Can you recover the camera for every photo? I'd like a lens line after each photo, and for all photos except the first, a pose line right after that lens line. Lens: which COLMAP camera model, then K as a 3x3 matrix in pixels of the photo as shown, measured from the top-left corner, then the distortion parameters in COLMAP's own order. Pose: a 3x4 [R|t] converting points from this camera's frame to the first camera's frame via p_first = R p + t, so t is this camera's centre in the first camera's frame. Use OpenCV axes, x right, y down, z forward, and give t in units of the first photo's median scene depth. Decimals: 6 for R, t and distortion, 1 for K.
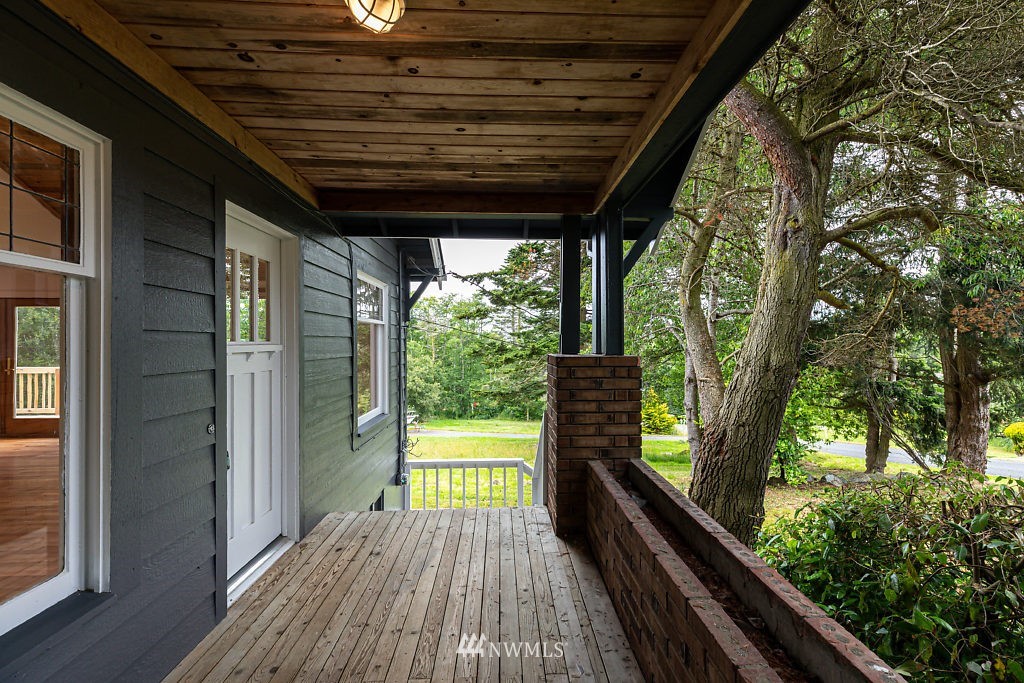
lens RADIAL K [[479.0, 0, 522.1], [0, 479.0, 344.8], [0, 0, 1]] dist [0.004845, -0.000304]
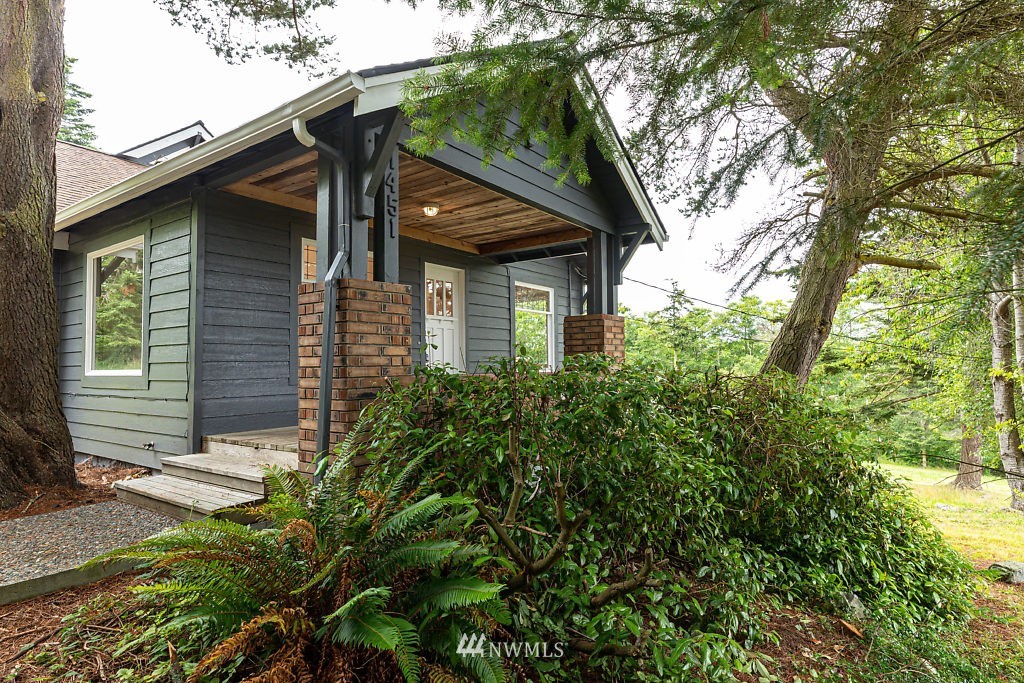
lens RADIAL K [[562.1, 0, 506.0], [0, 562.1, 342.4], [0, 0, 1]] dist [0.005065, -0.002523]
pose [[0.782992, -0.031030, -0.621258, 1.284575], [0.005580, 0.999065, -0.042868, 0.222310], [0.622007, 0.030098, 0.782433, -0.902146]]
